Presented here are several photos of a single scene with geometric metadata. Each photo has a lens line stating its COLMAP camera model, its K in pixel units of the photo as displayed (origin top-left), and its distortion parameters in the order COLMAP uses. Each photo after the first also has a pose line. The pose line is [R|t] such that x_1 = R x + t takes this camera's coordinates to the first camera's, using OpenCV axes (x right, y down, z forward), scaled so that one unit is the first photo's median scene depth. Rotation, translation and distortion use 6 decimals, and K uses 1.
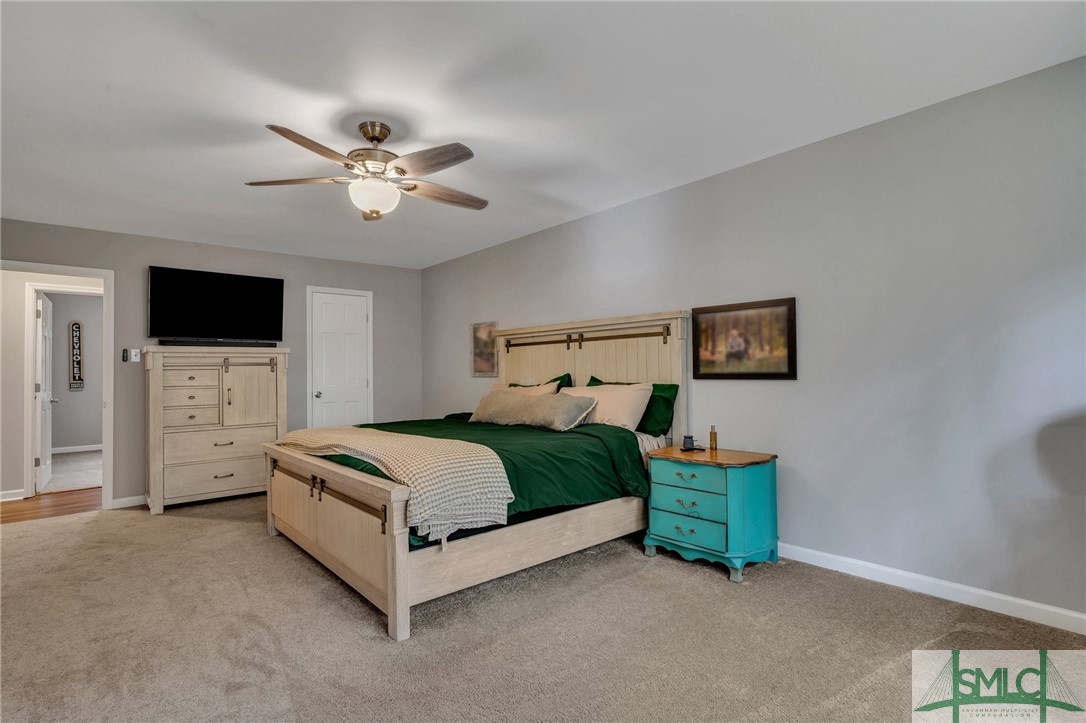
lens RADIAL K [[498.4, 0, 539.5], [0, 498.4, 363.5], [0, 0, 1]] dist [-0.001225, 0.000364]
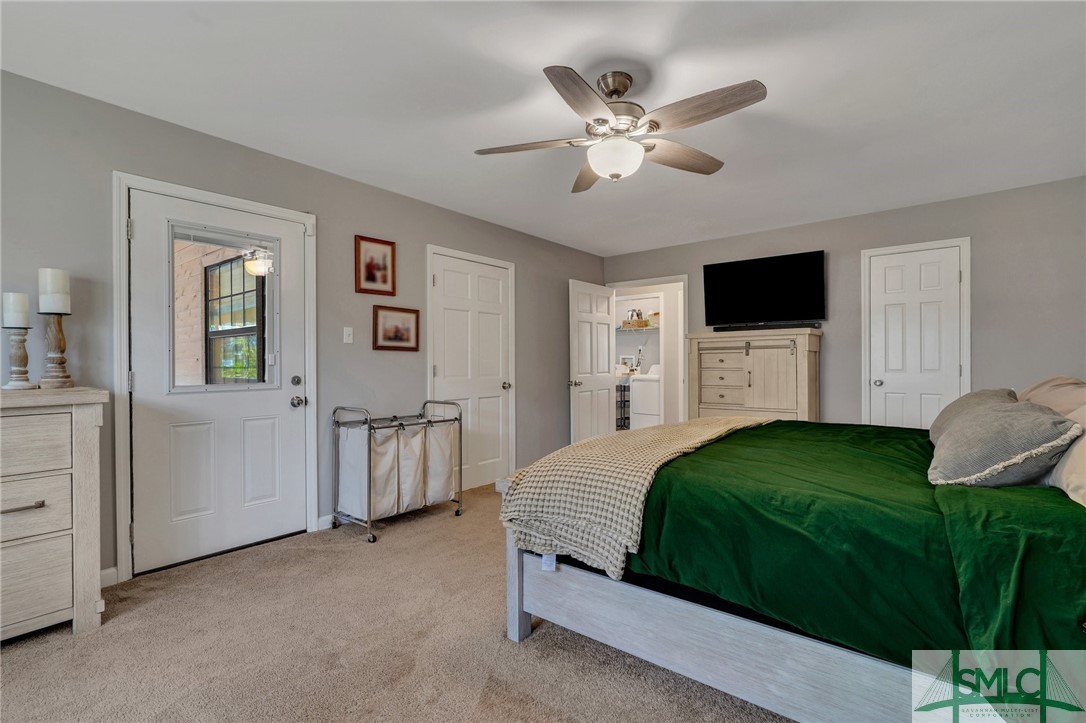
lens RADIAL K [[490.7, 0, 542.8], [0, 490.7, 365.3], [0, 0, 1]] dist [-0.003023, 0.000654]
pose [[0.206176, 0.018614, -0.978338, 0.277039], [0.021153, 0.999501, 0.023475, 0.005070], [0.978286, -0.025535, 0.205680, 0.378021]]
